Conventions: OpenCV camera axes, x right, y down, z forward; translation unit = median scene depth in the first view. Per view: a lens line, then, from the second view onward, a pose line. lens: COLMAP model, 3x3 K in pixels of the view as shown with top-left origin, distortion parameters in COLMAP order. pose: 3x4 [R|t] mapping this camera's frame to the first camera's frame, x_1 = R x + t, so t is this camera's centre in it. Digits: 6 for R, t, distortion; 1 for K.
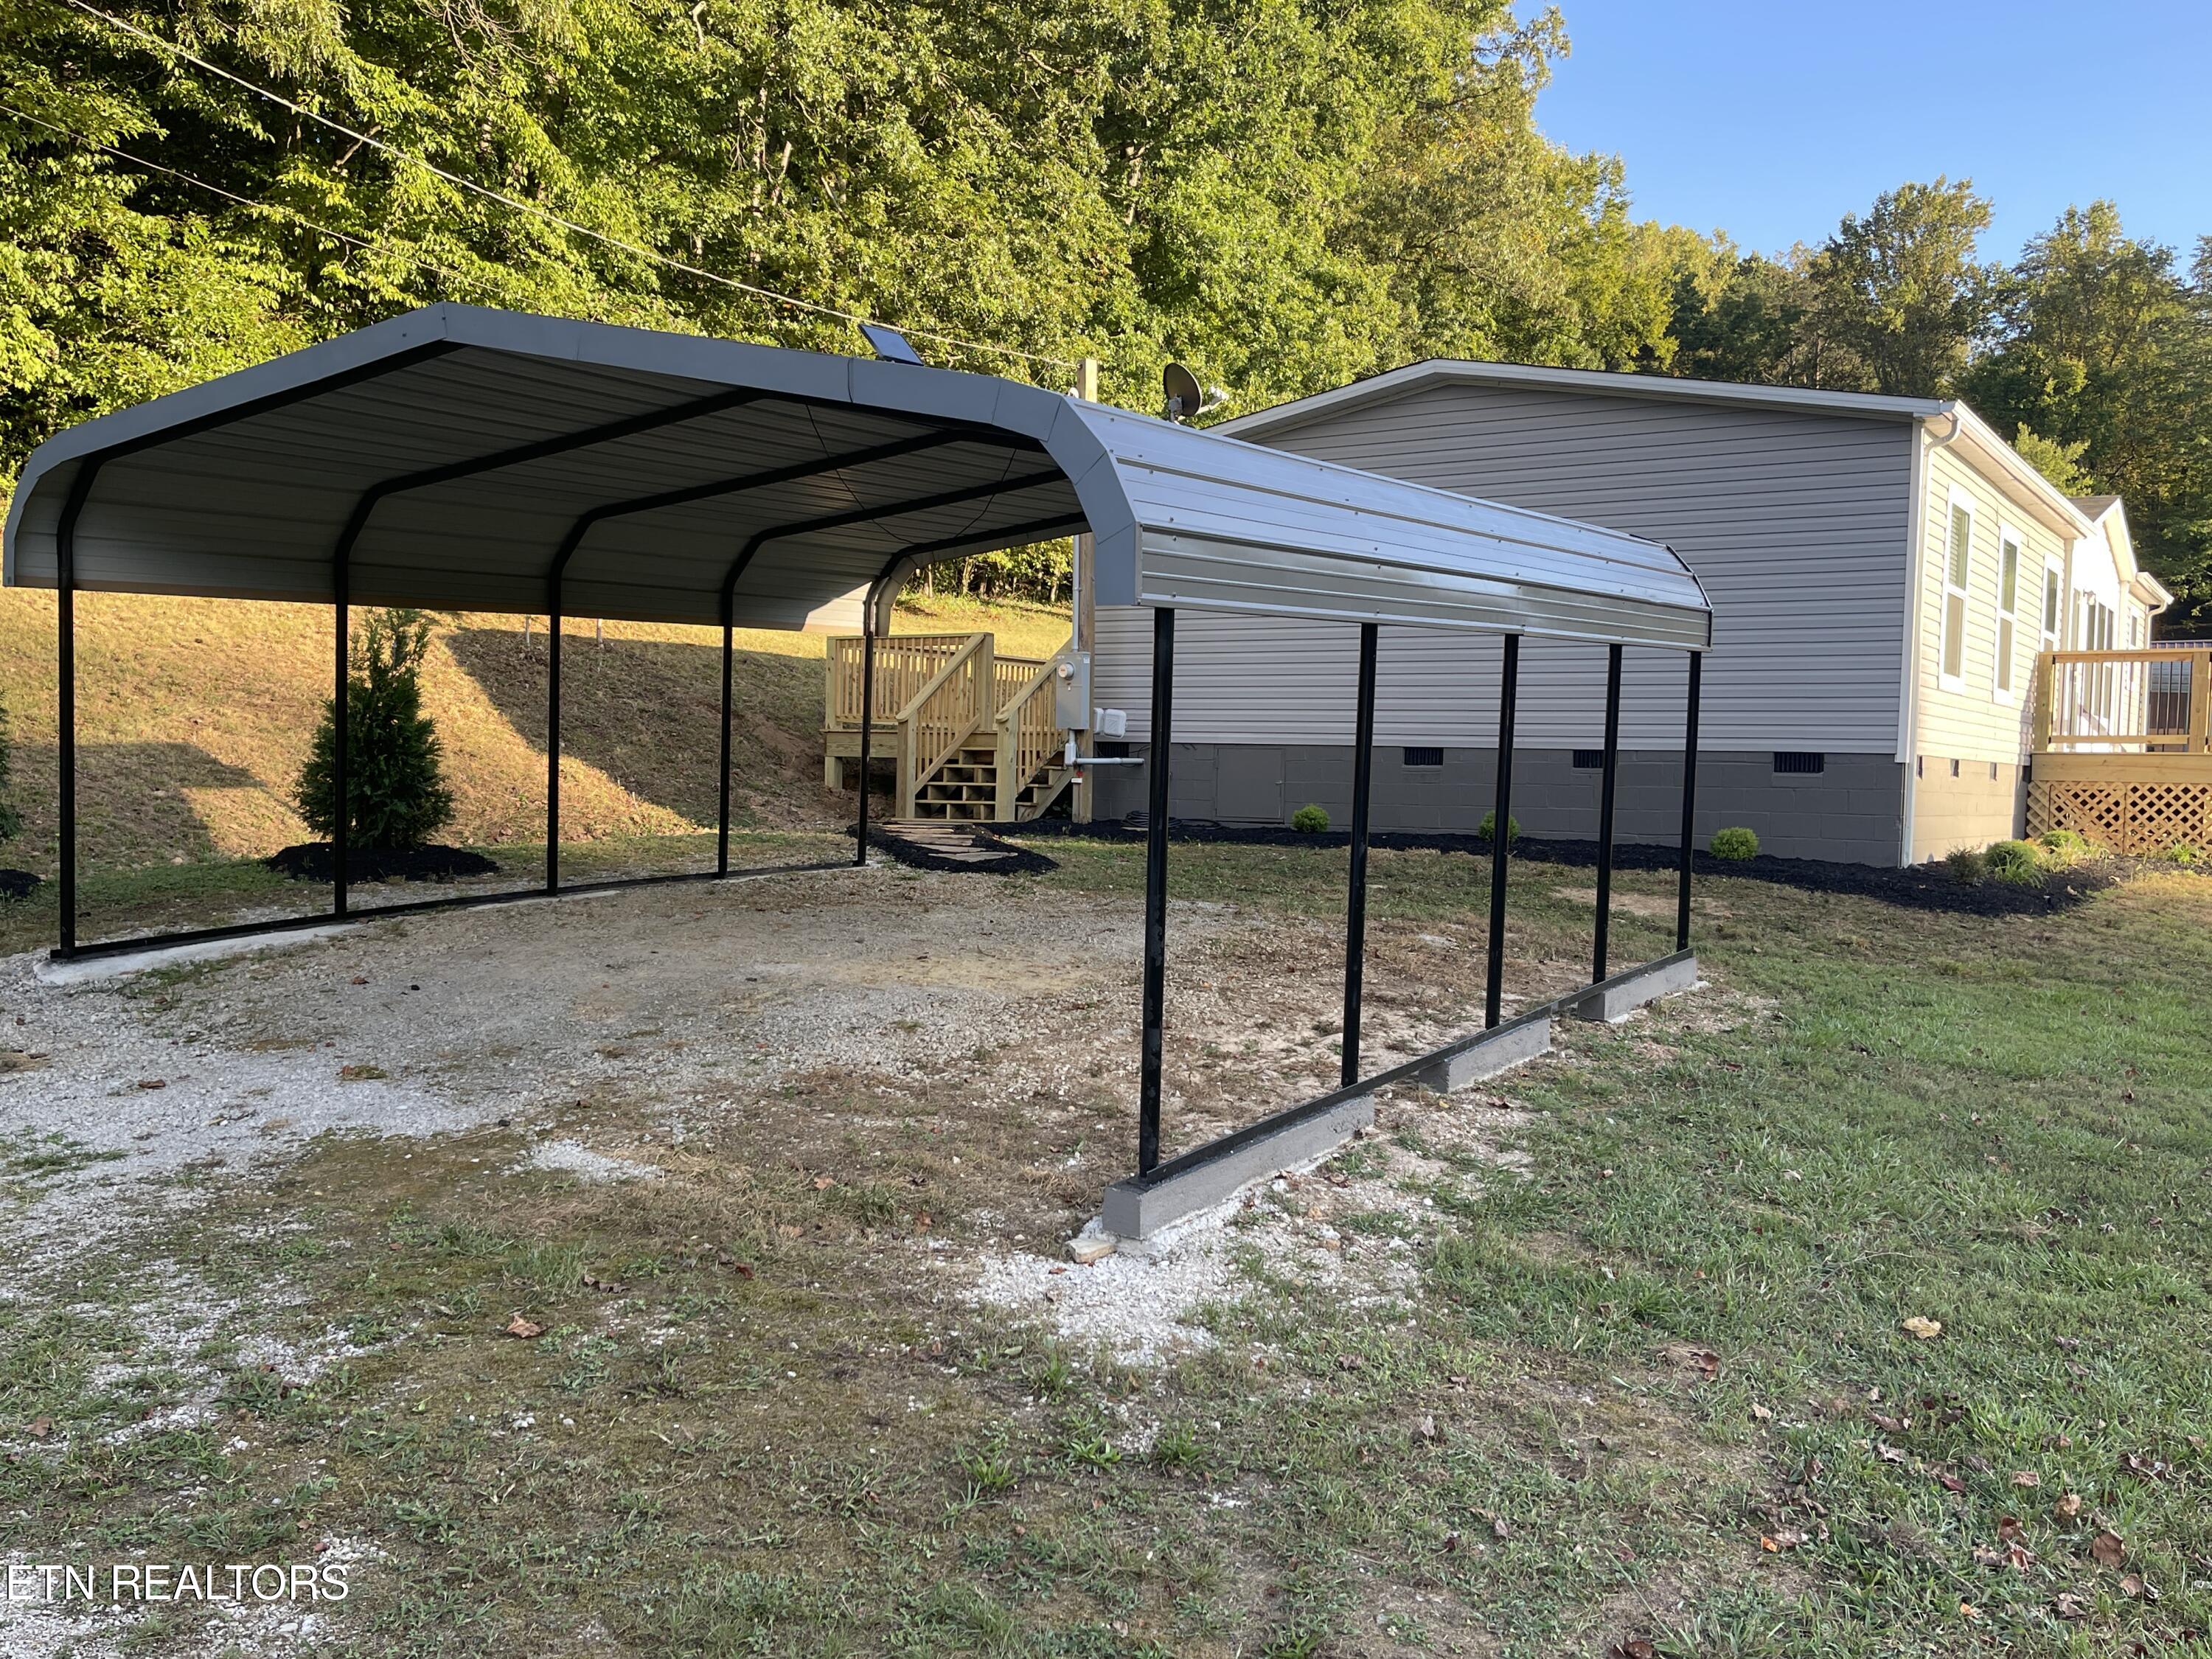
lens RADIAL K [[1928.3, 0, 1106.0], [0, 1928.3, 829.5], [0, 0, 1]] dist [0.039502, -0.019692]
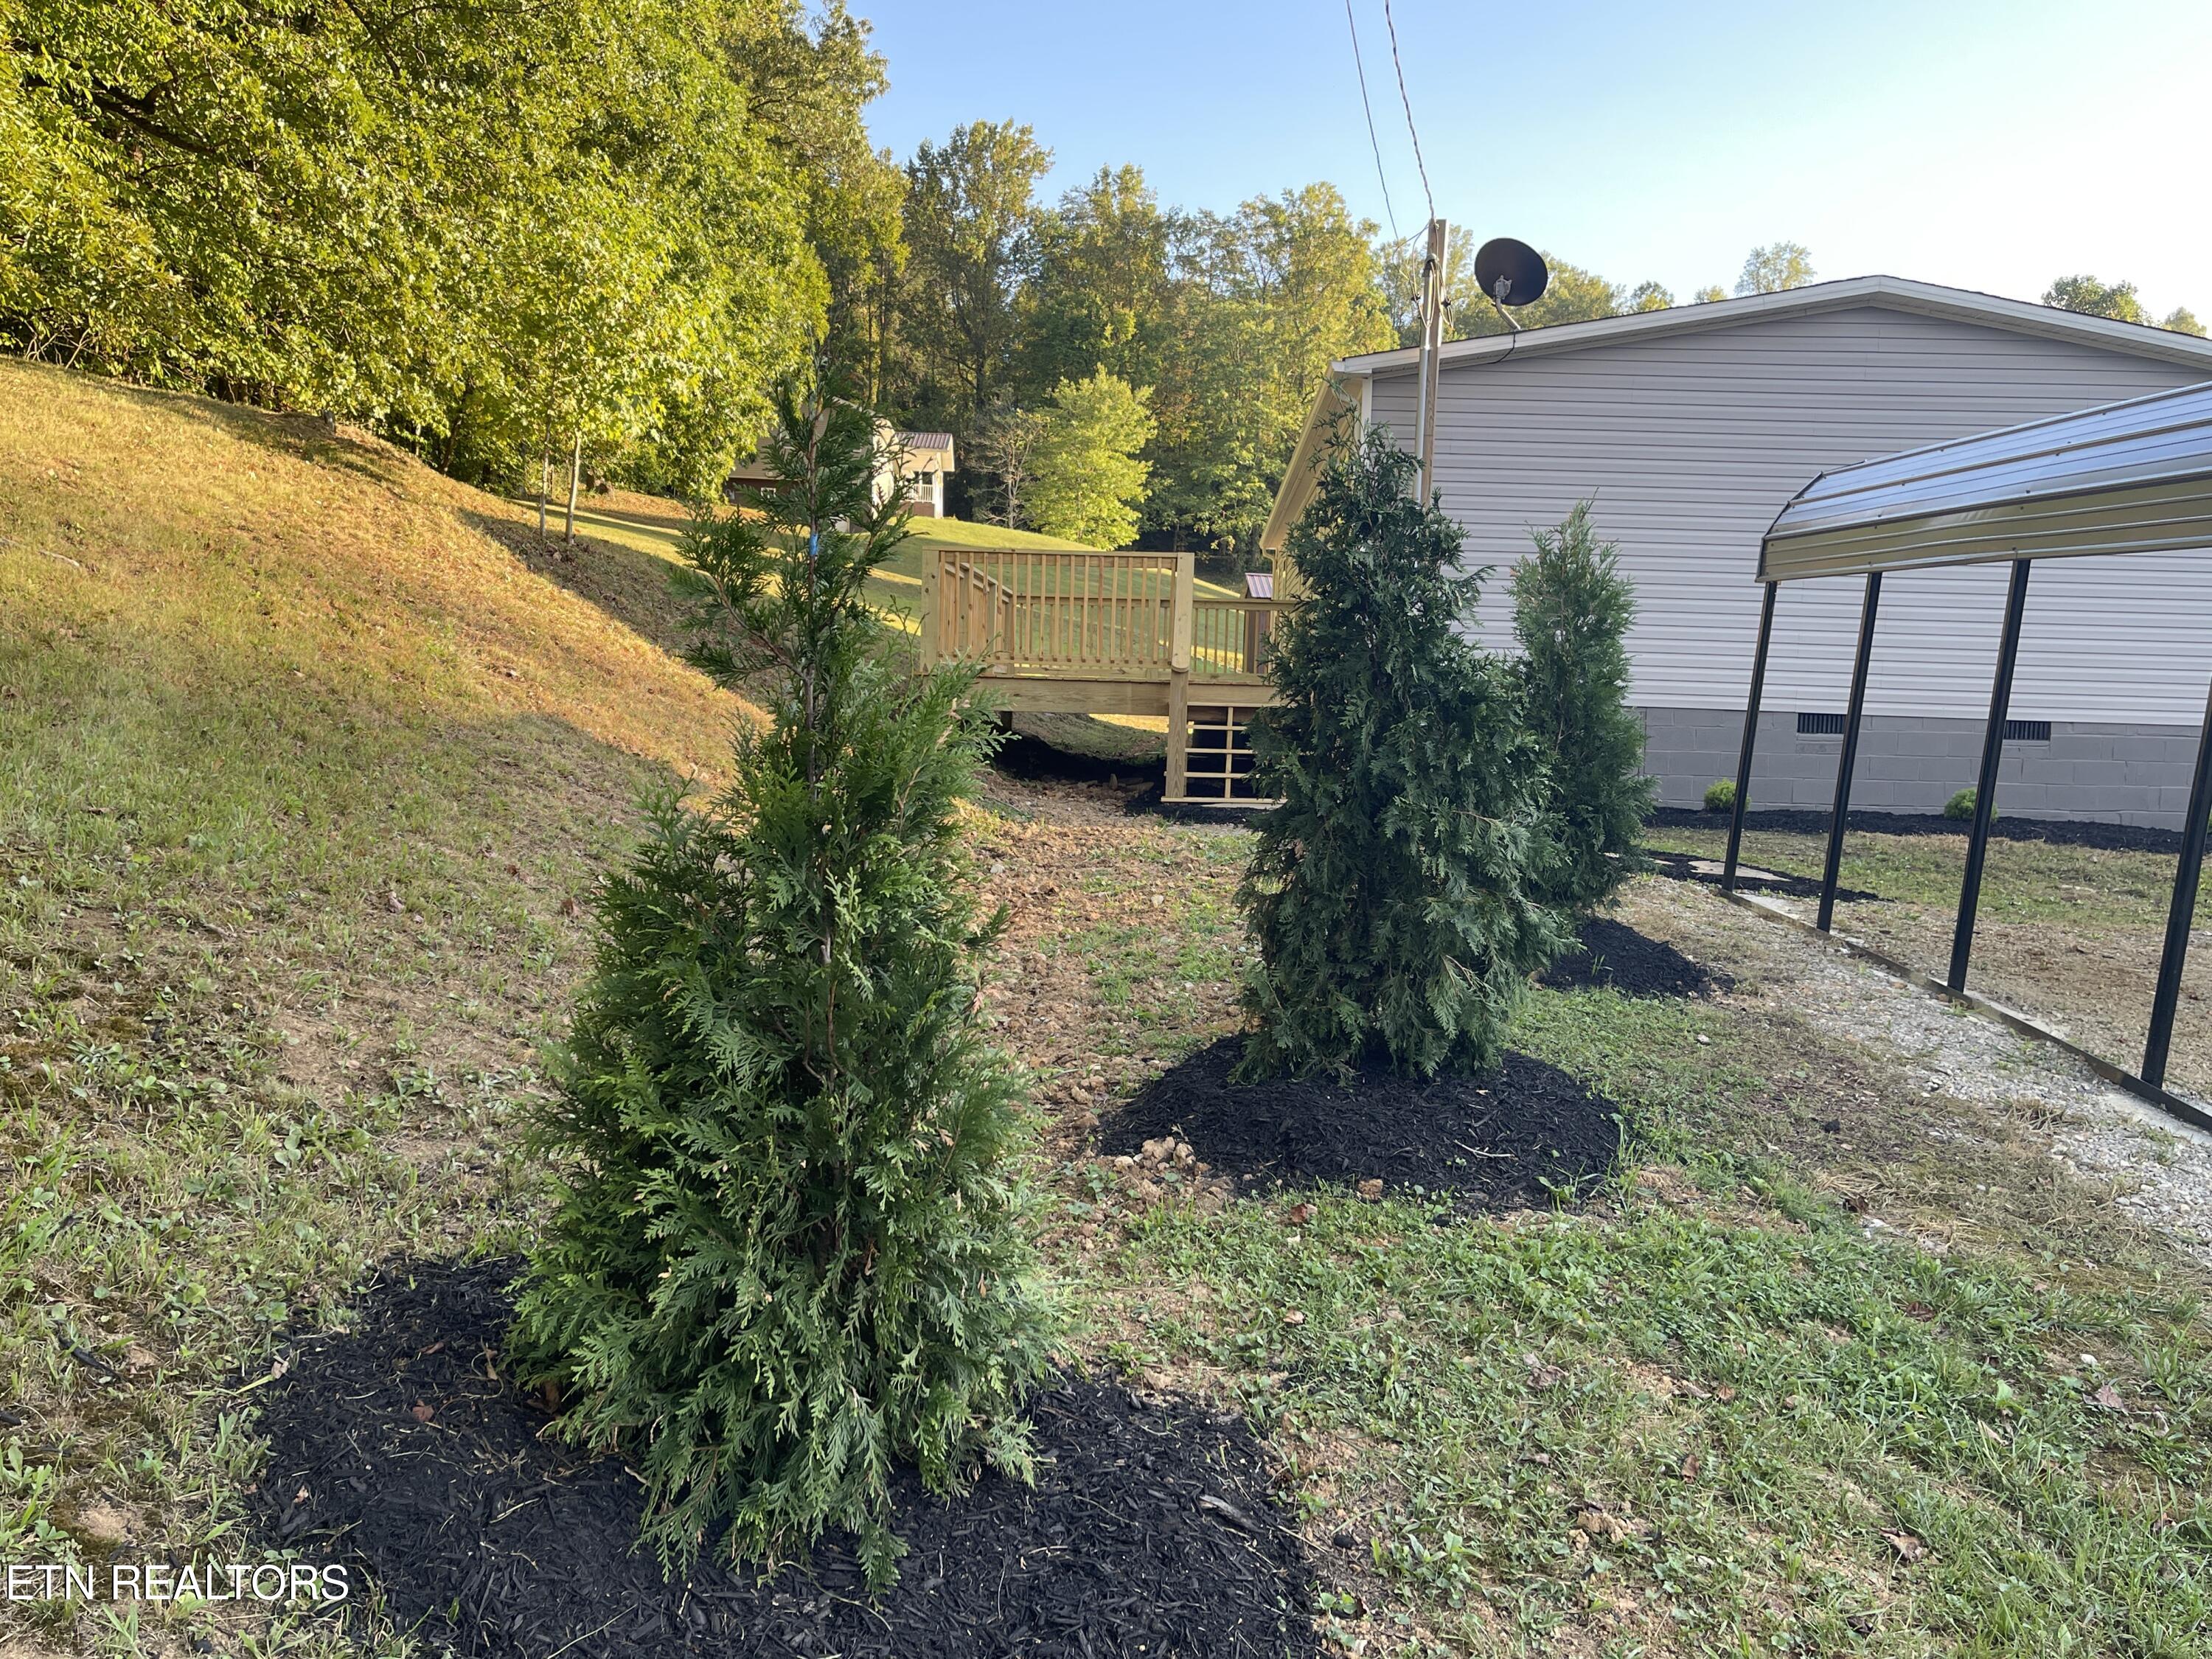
lens RADIAL K [[1924.6, 0, 1106.0], [0, 1924.6, 829.5], [0, 0, 1]] dist [0.046912, -0.015865]
pose [[0.862626, -0.026891, 0.505127, -0.448610], [0.000128, 0.998598, 0.052943, -0.028871], [-0.505843, -0.045606, 0.861419, 0.310613]]
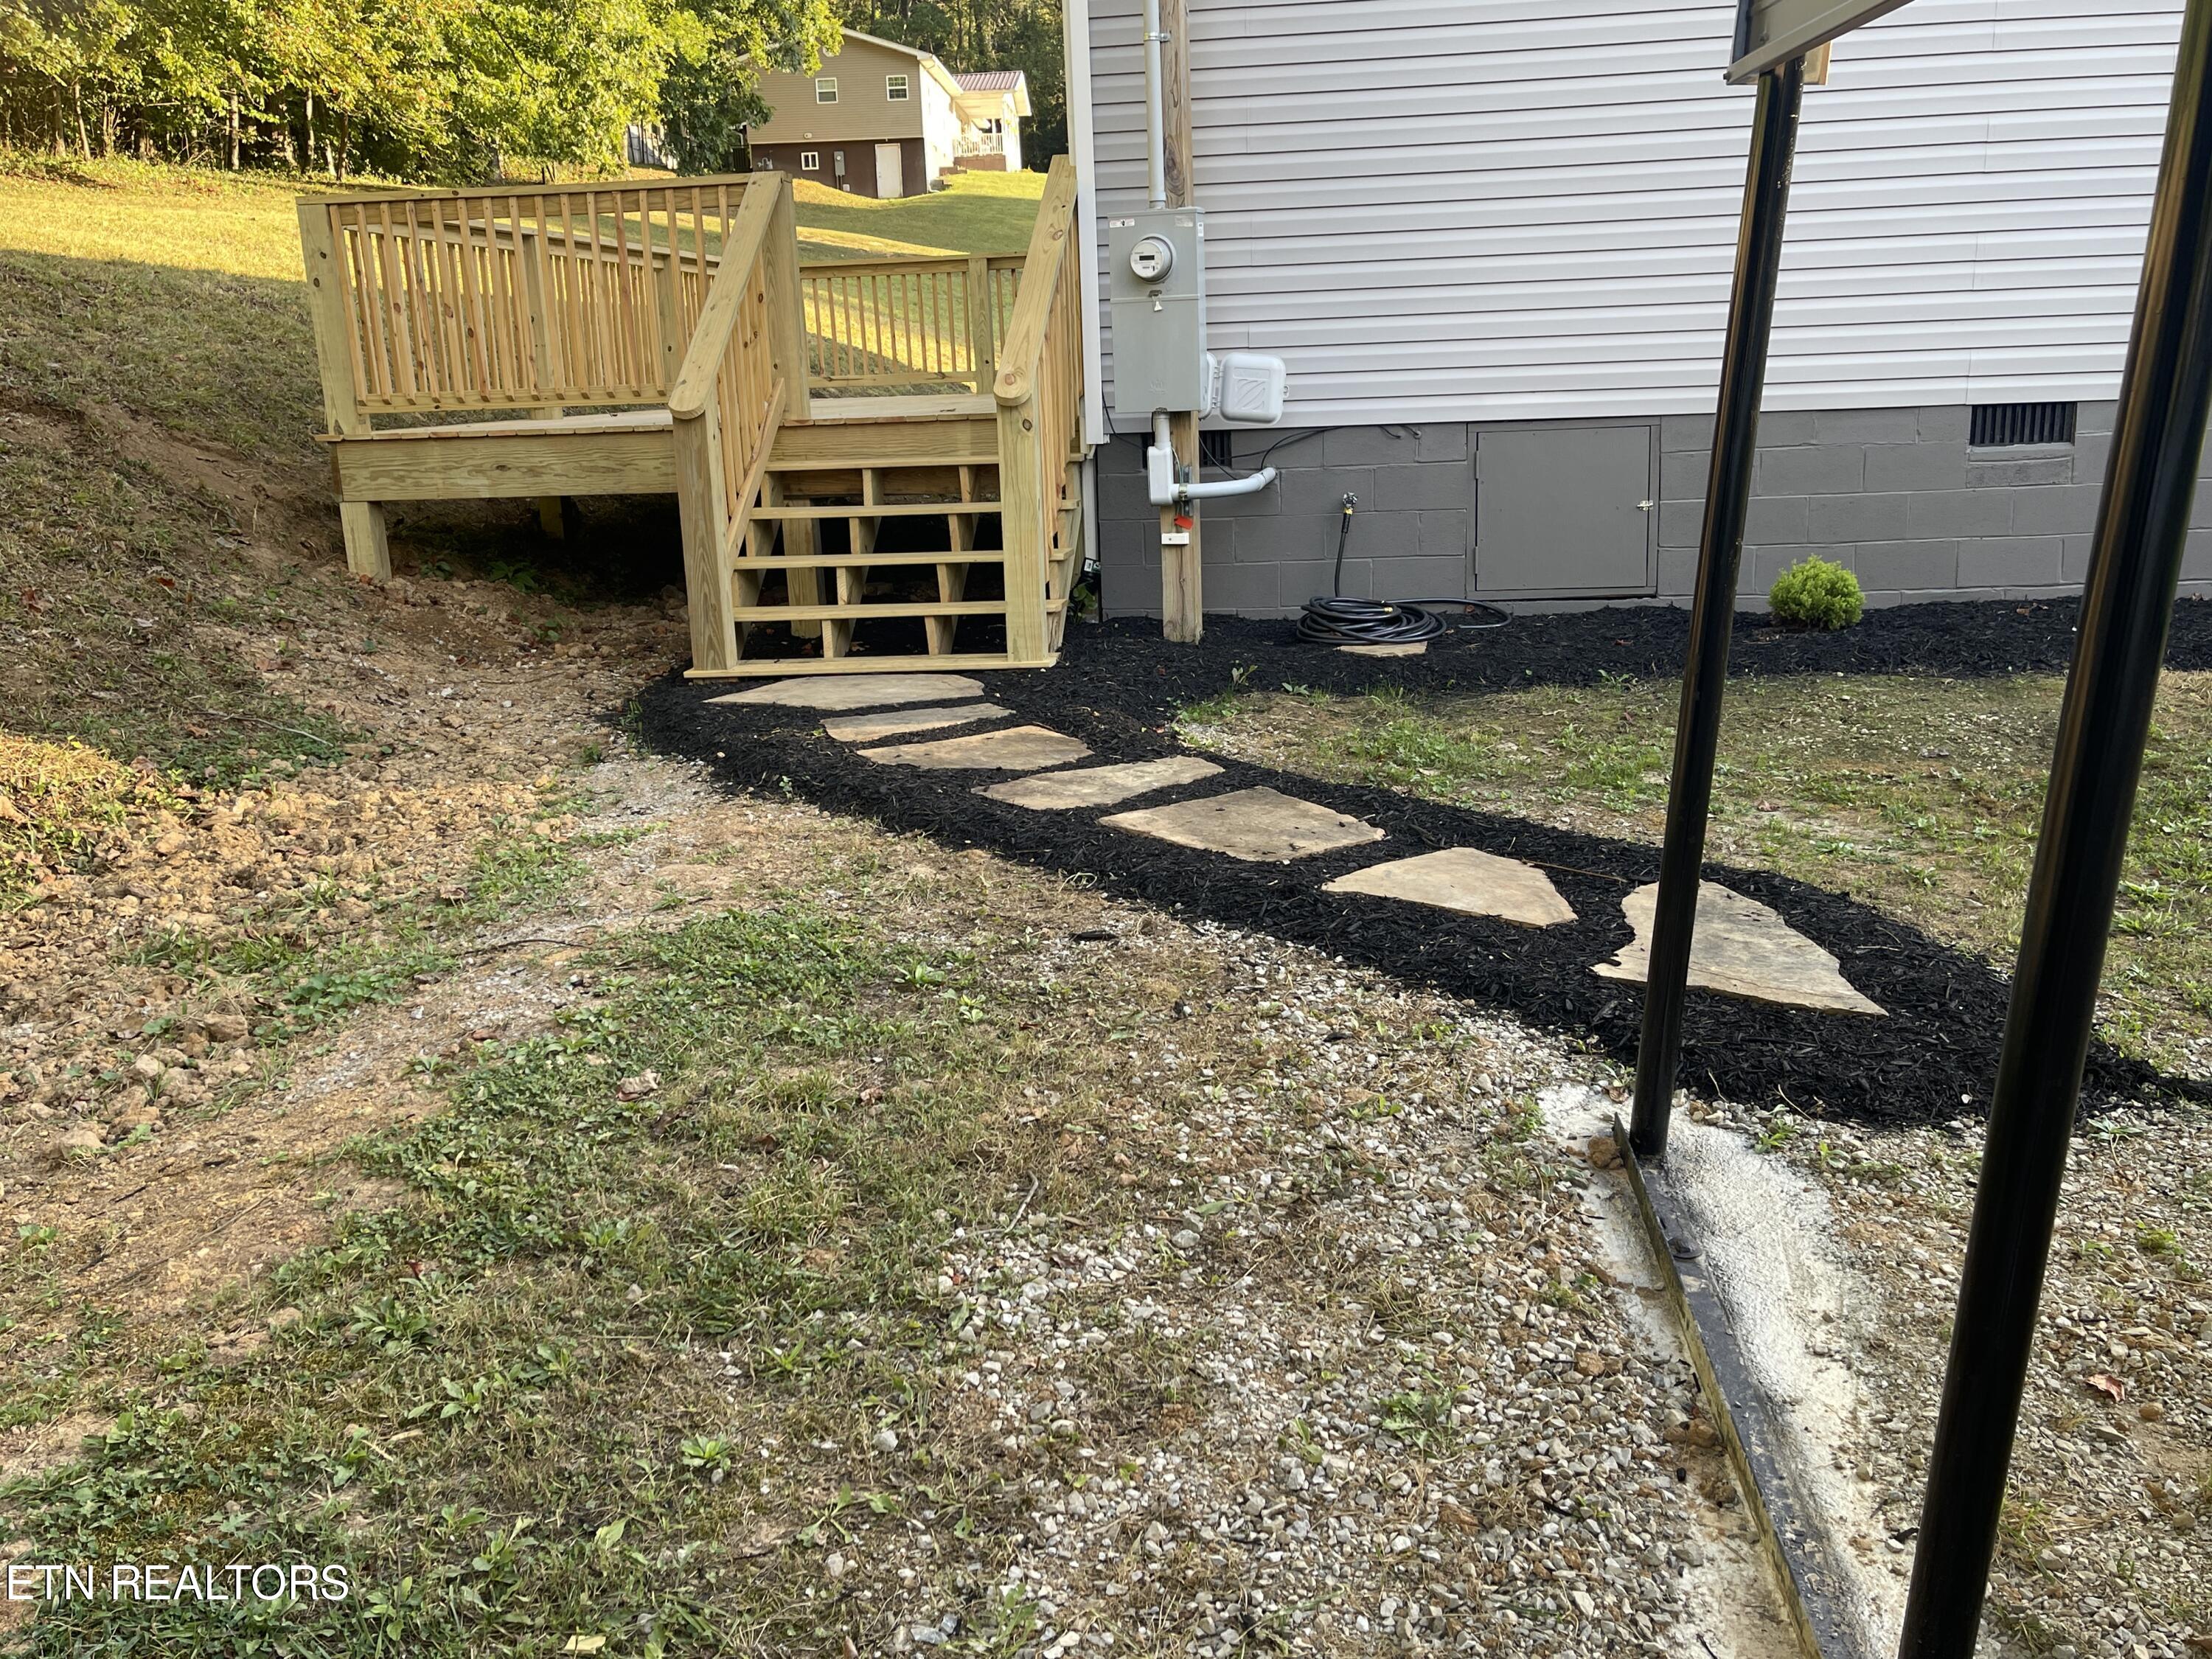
lens RADIAL K [[1924.6, 0, 1106.0], [0, 1924.6, 829.5], [0, 0, 1]] dist [0.046912, -0.015865]
pose [[0.900212, -0.157861, 0.405830, -0.181170], [0.072534, 0.973315, 0.217708, -0.046475], [-0.429368, -0.166547, 0.887640, 0.523825]]
